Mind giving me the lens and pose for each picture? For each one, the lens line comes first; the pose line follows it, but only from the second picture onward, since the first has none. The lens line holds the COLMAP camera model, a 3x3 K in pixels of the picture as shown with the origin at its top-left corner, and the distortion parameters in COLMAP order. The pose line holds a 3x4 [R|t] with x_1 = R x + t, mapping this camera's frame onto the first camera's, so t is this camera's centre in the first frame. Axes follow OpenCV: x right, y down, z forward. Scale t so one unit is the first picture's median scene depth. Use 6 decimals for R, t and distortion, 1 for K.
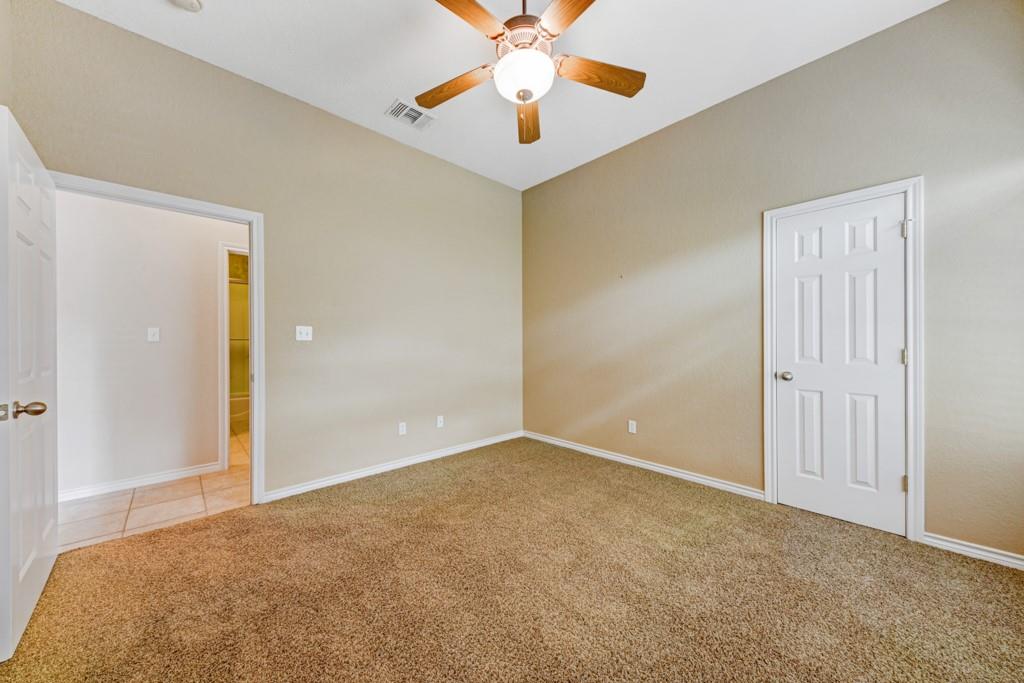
lens RADIAL K [[357.0, 0, 503.8], [0, 357.0, 342.8], [0, 0, 1]] dist [0.008495, -0.002159]
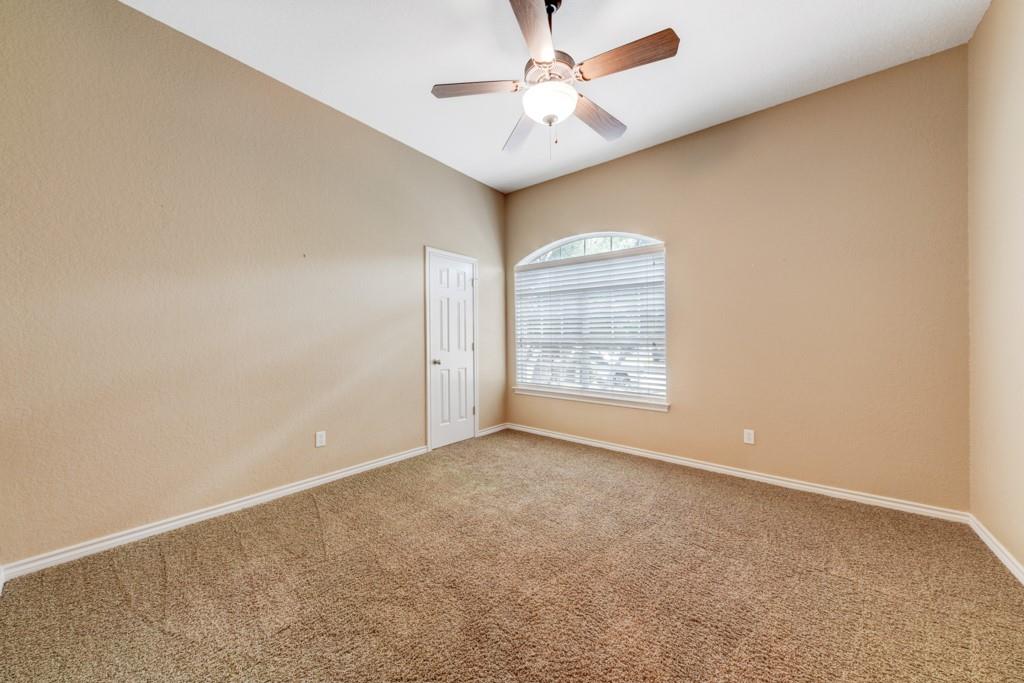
lens RADIAL K [[357.0, 0, 508.1], [0, 357.0, 337.5], [0, 0, 1]] dist [0.008495, -0.002159]
pose [[-0.159147, 0.007082, 0.987229, -0.707769], [-0.006898, 0.999942, -0.008286, 0.000882], [-0.987231, -0.008129, -0.159089, 0.911867]]
